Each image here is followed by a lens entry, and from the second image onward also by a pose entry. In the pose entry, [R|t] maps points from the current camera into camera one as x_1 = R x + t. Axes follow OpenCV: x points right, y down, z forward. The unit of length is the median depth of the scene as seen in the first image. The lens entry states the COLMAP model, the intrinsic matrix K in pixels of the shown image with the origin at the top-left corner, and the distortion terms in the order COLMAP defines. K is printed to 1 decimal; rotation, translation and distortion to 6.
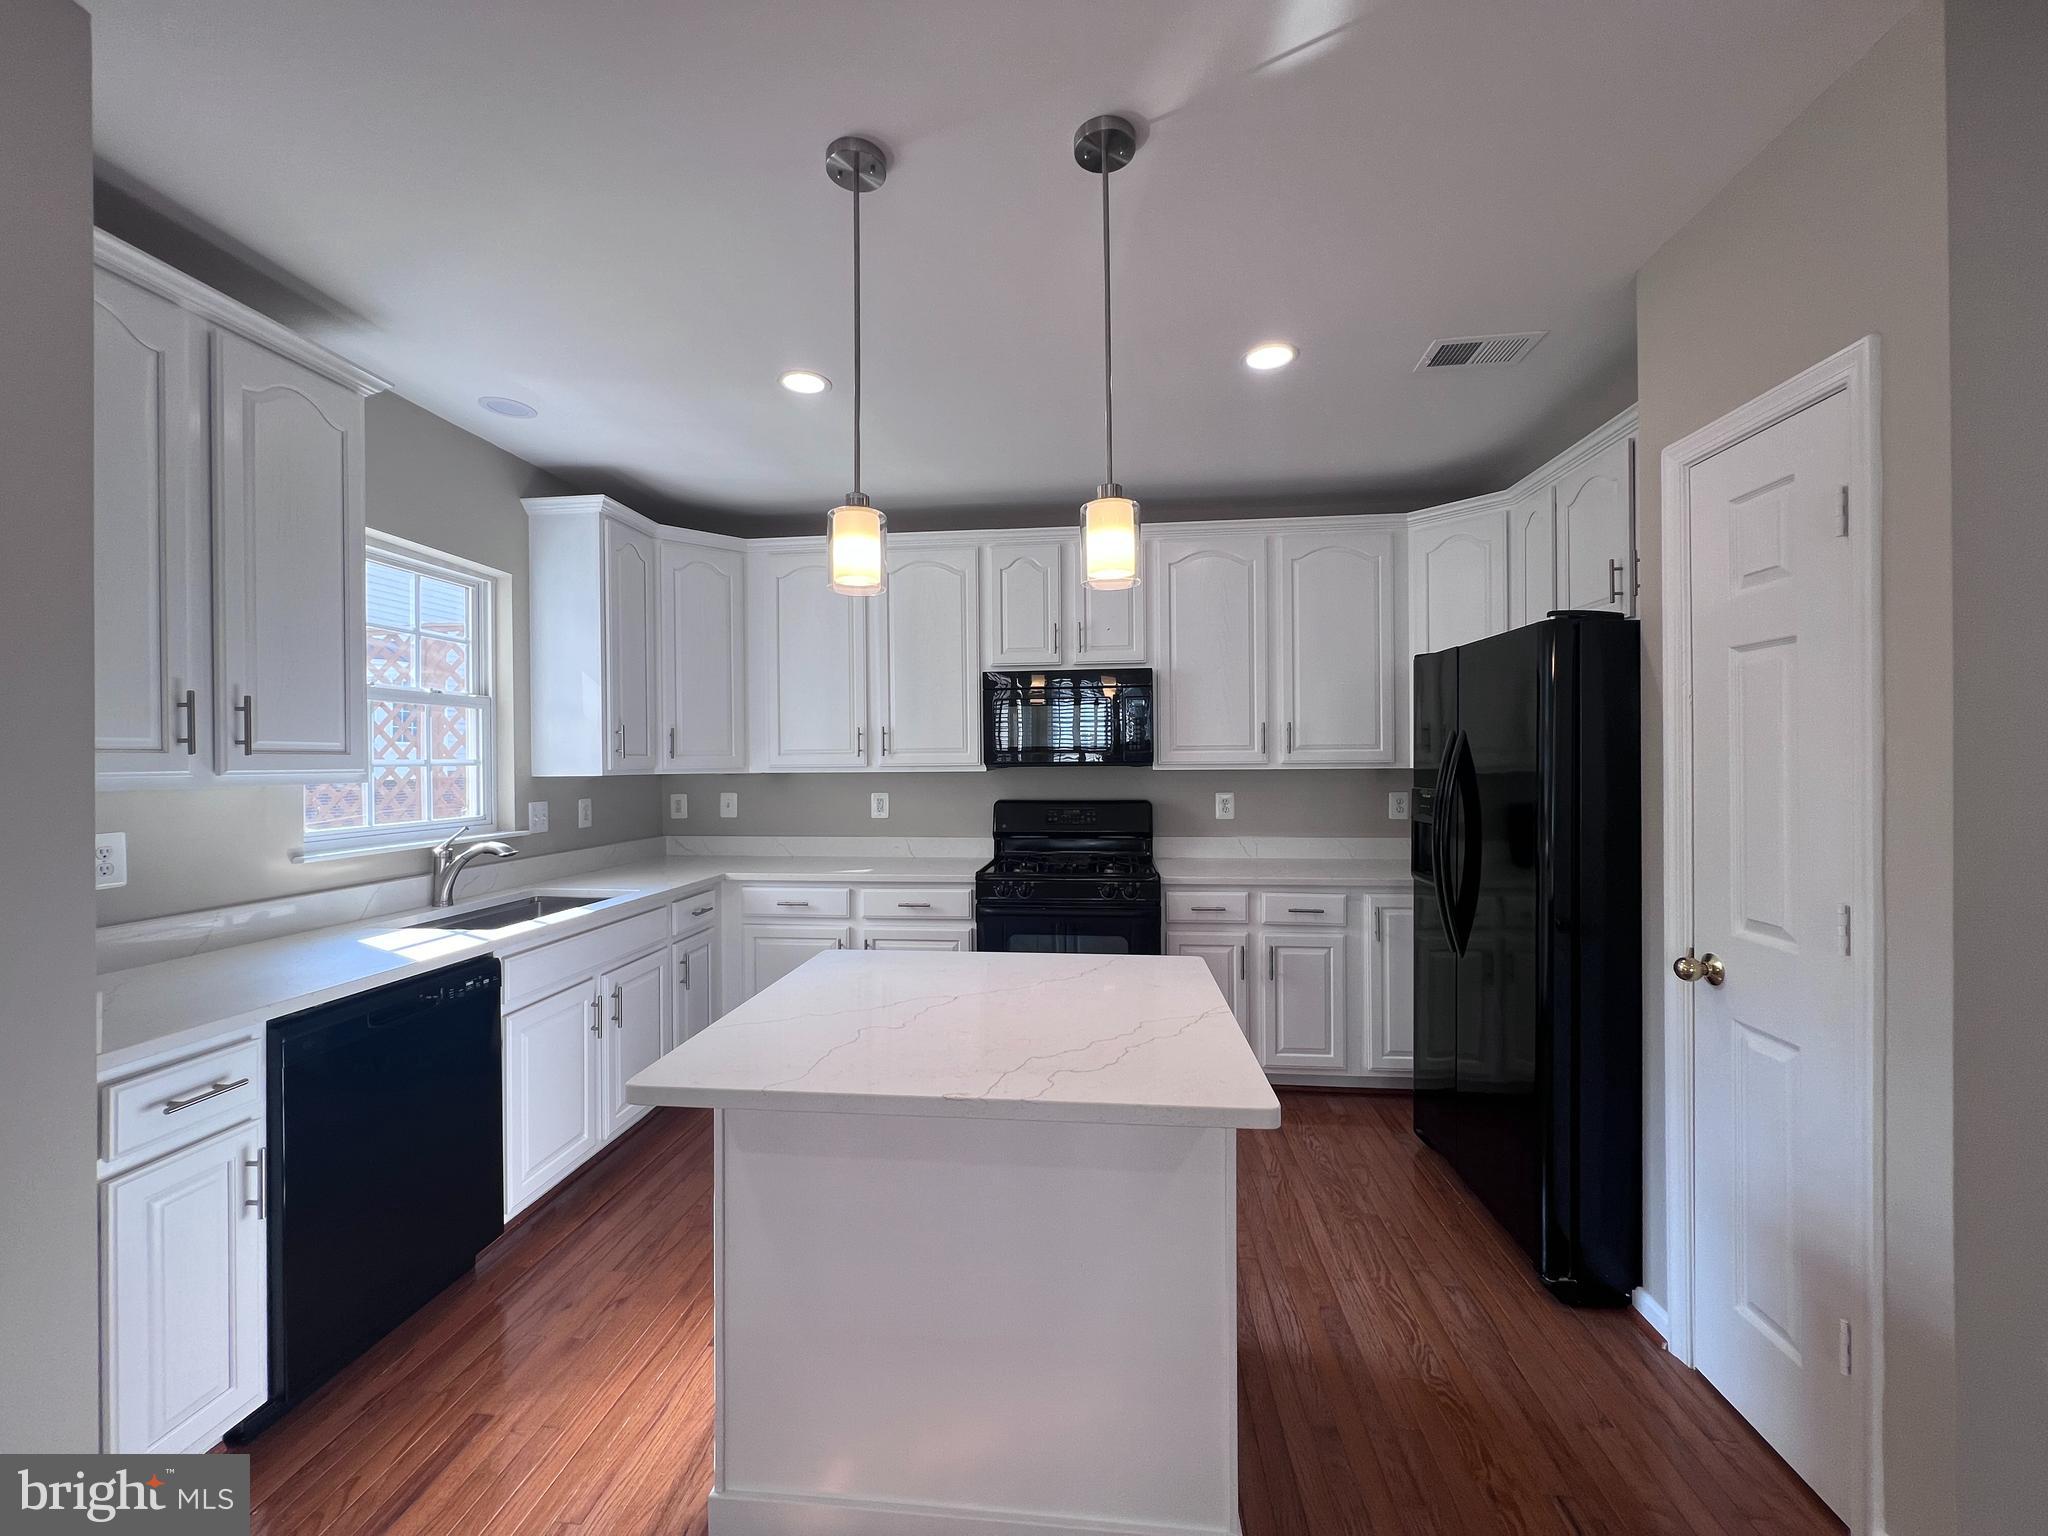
lens RADIAL K [[826.0, 0, 1022.5], [0, 826.0, 755.3], [0, 0, 1]] dist [-0.000446, 0.000138]
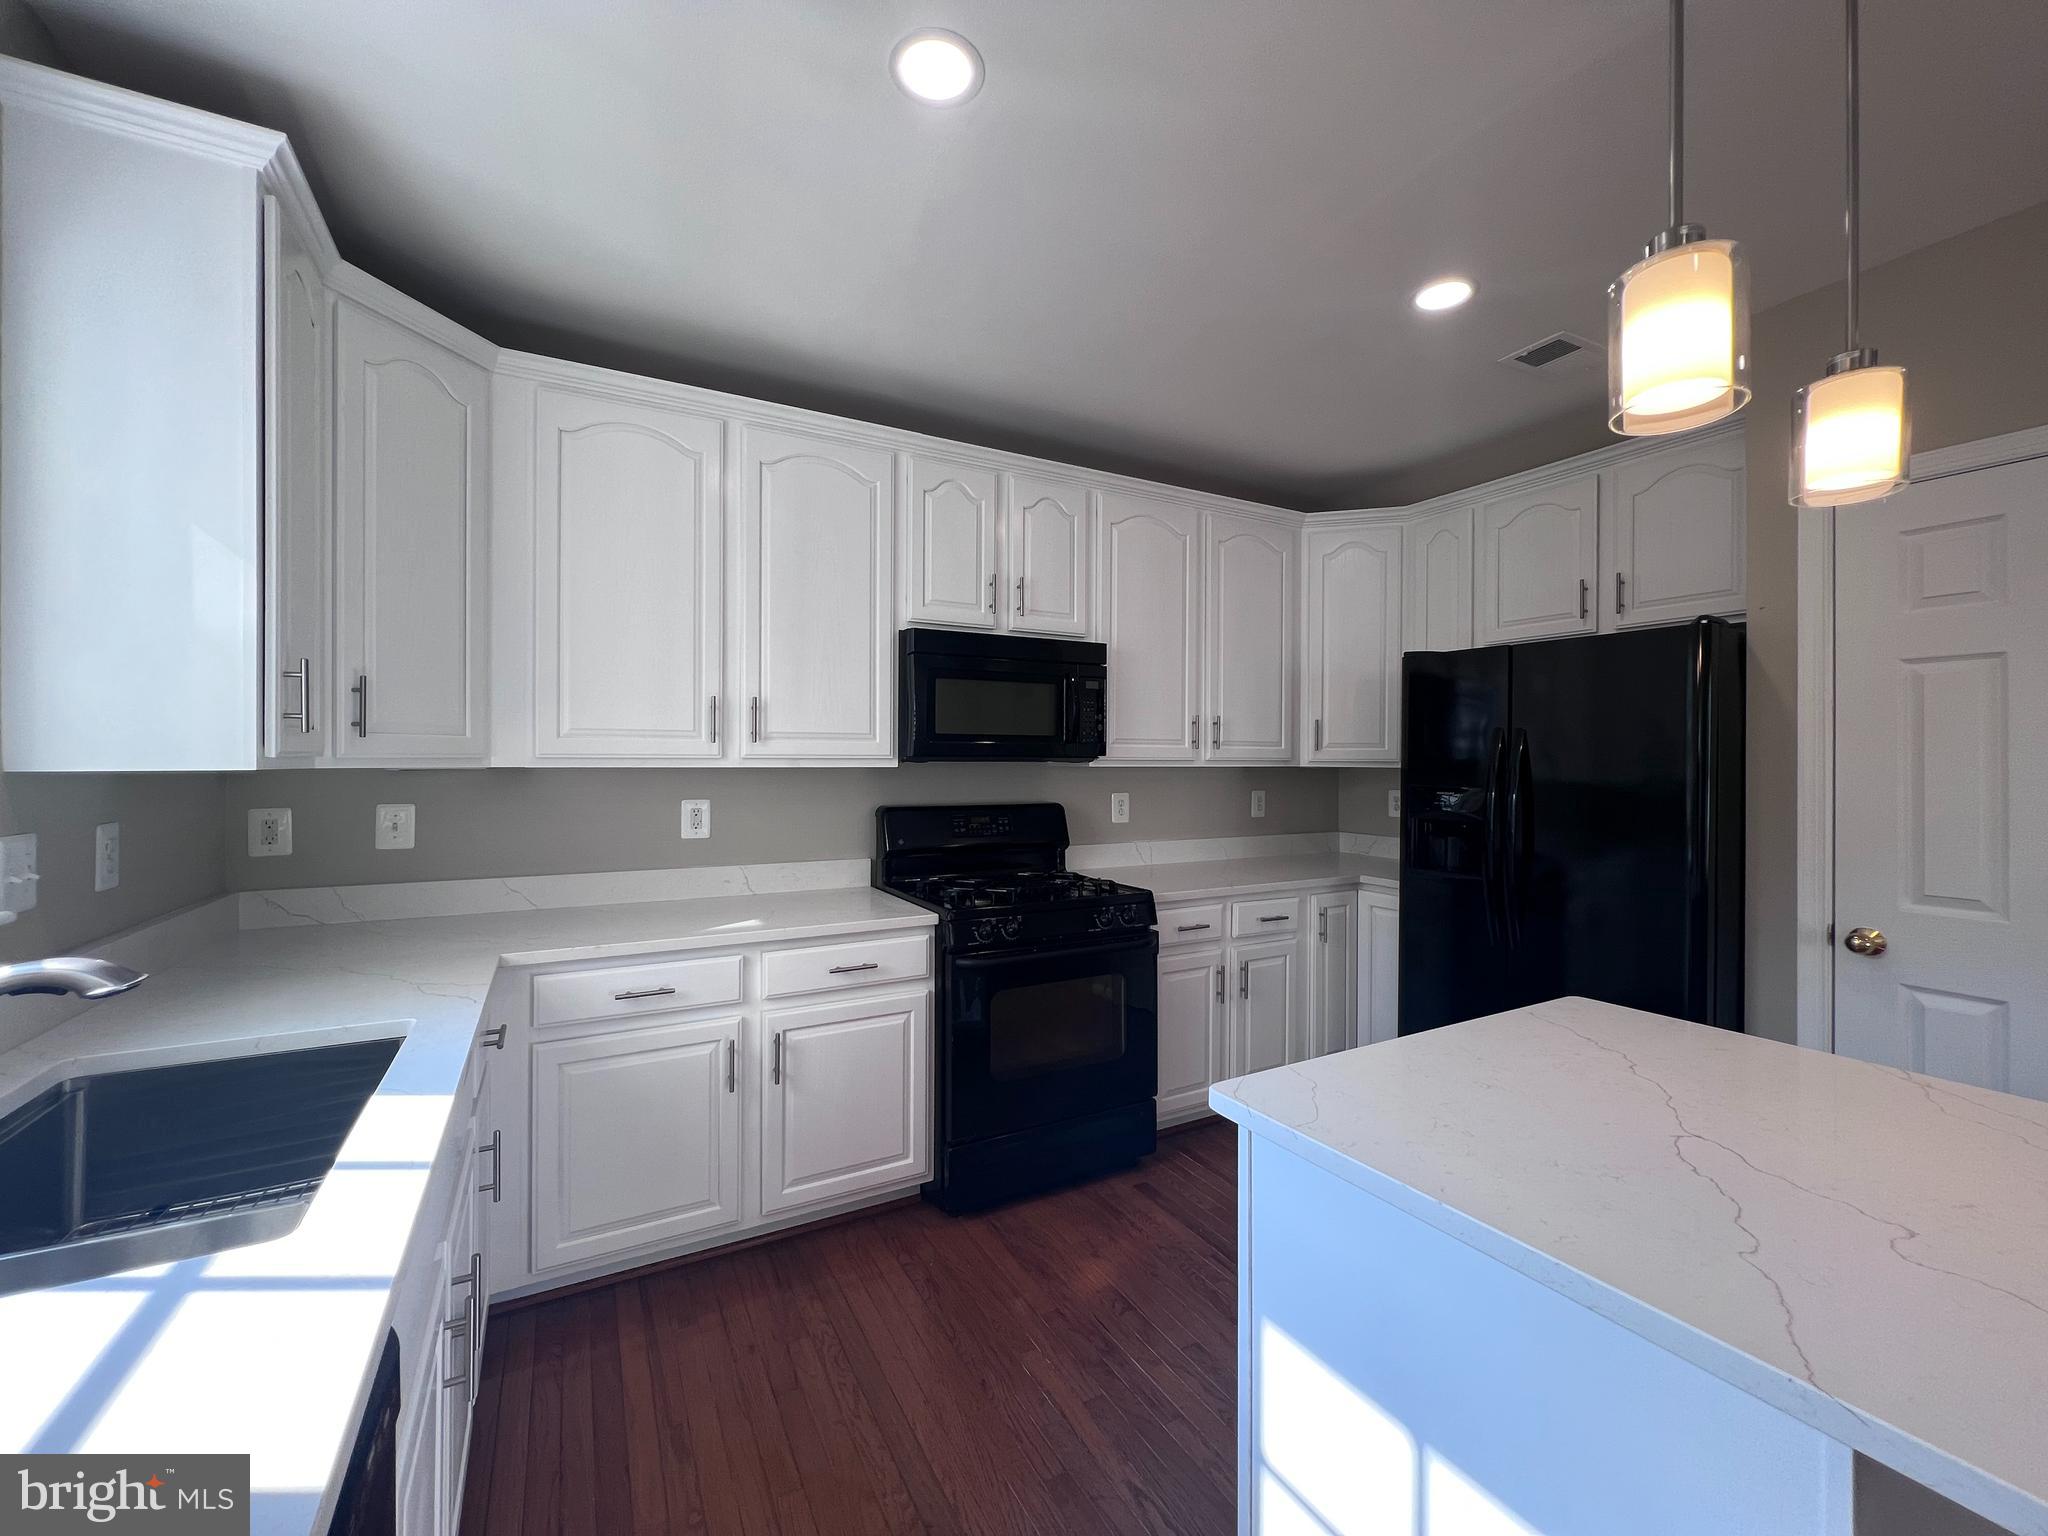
lens RADIAL K [[826.0, 0, 1022.5], [0, 826.0, 755.3], [0, 0, 1]] dist [-0.000446, 0.000138]
pose [[0.819967, 0.013890, 0.572243, -0.399198], [-0.013269, 0.999898, -0.005258, 0.012425], [-0.572257, -0.003282, 0.820068, 0.378625]]
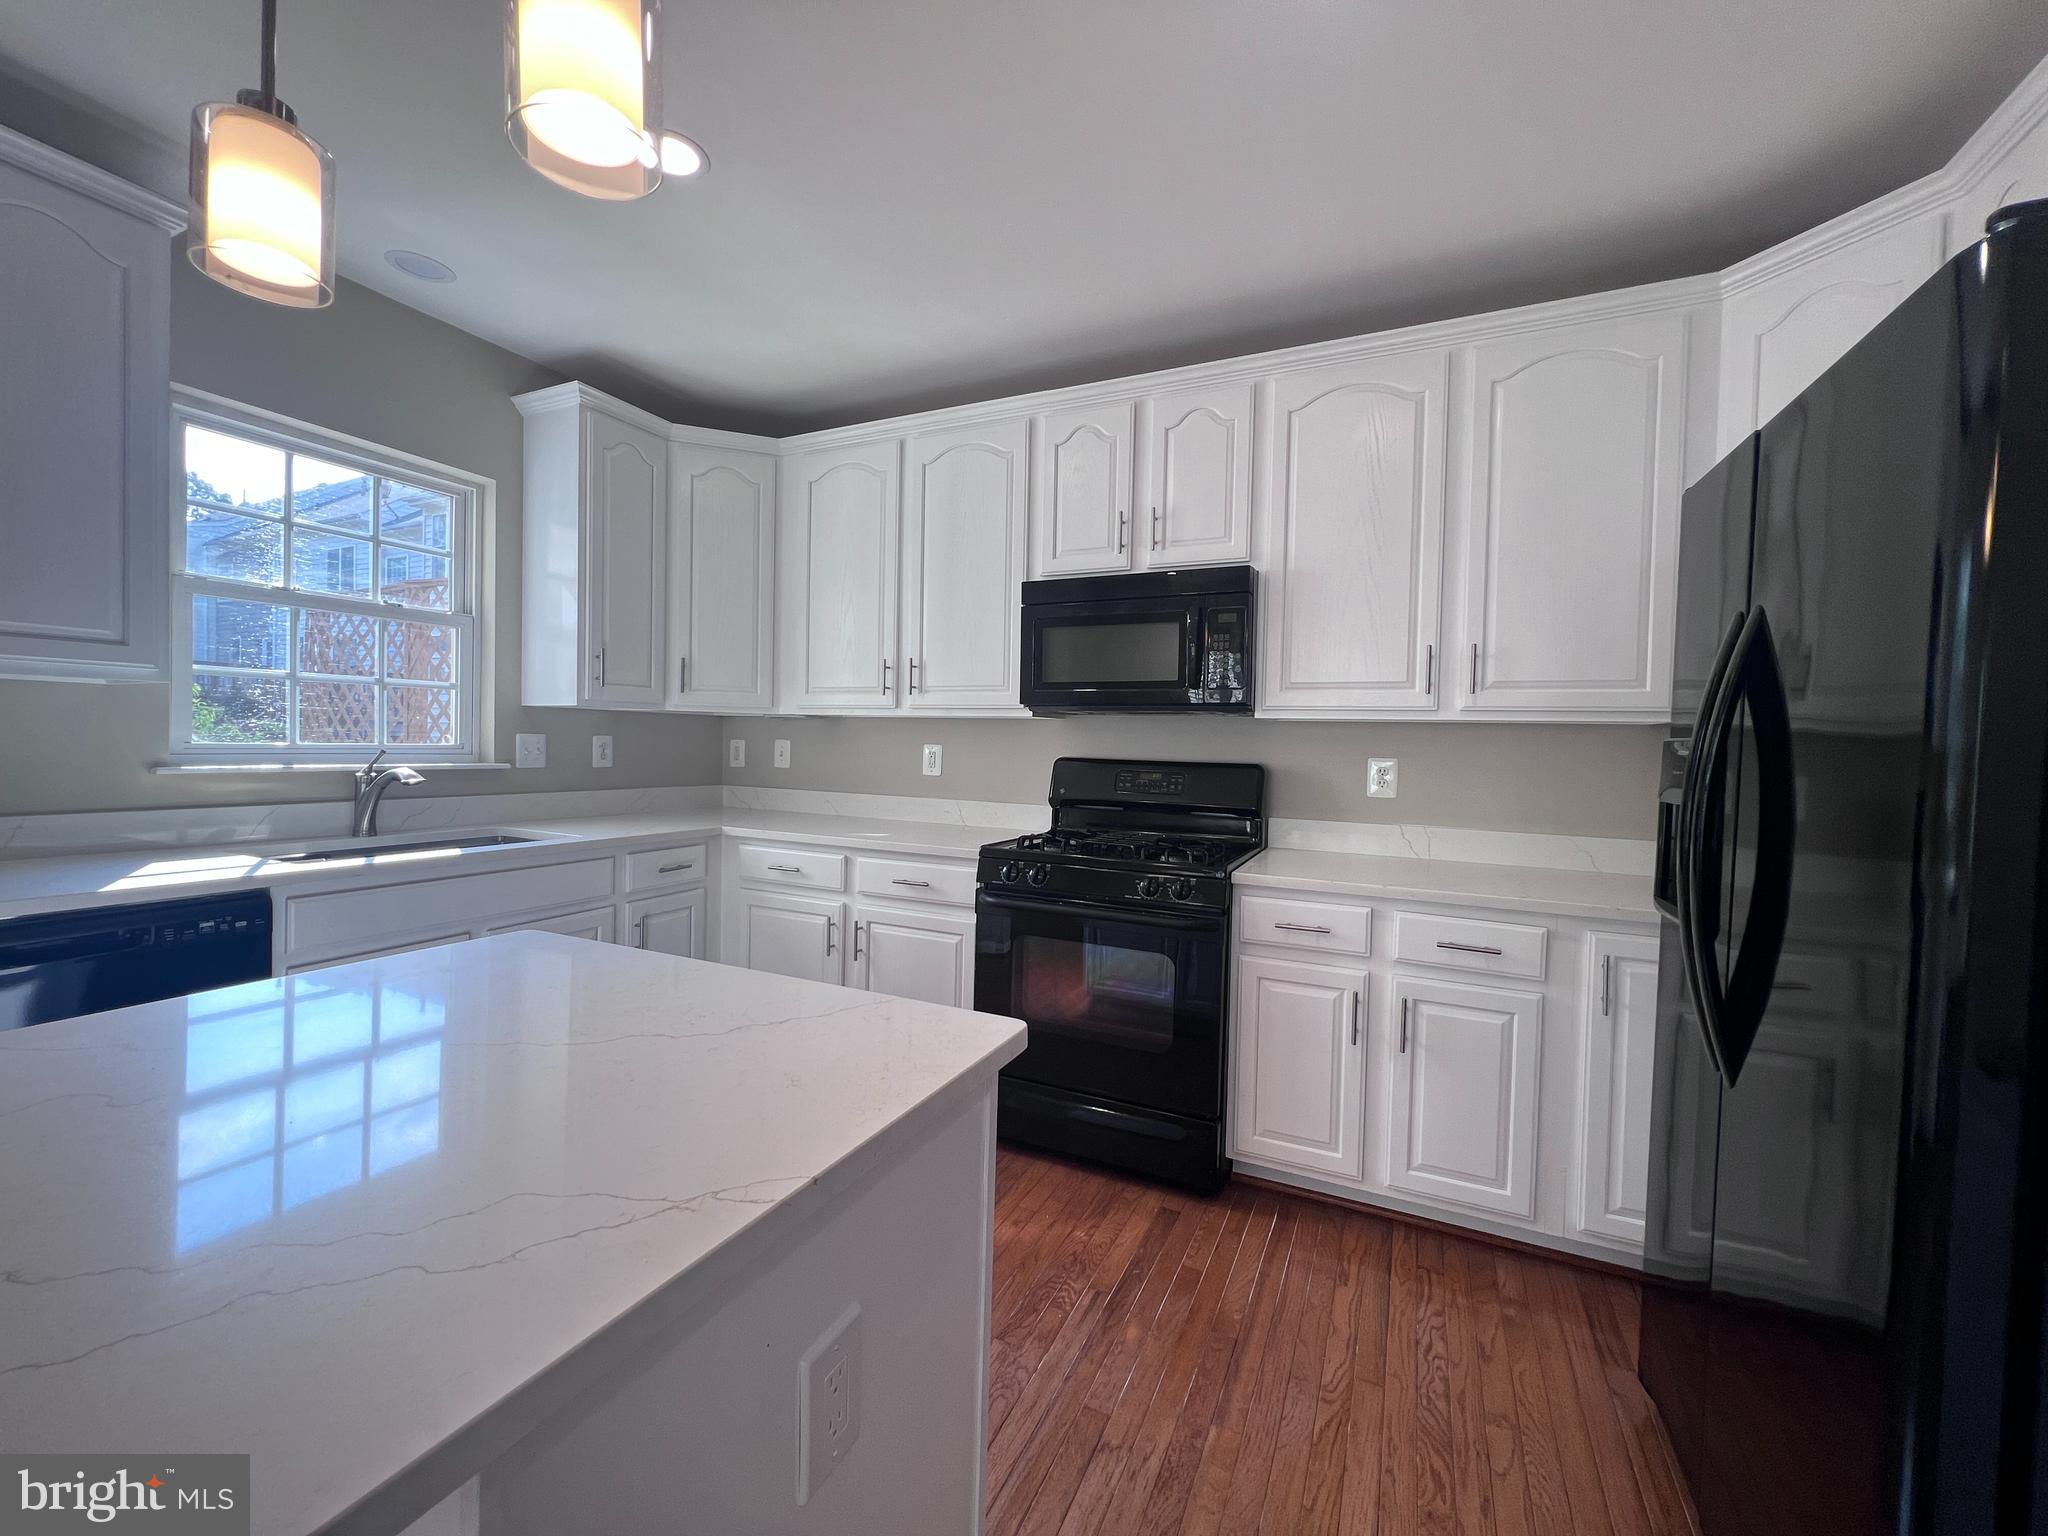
lens RADIAL K [[826.0, 0, 1022.5], [0, 826.0, 755.3], [0, 0, 1]] dist [-0.000446, 0.000138]
pose [[0.942538, 0.035544, -0.332202, 0.218947], [-0.029198, 0.999284, 0.024076, 0.040355], [0.332820, -0.012993, 0.942901, 0.306321]]
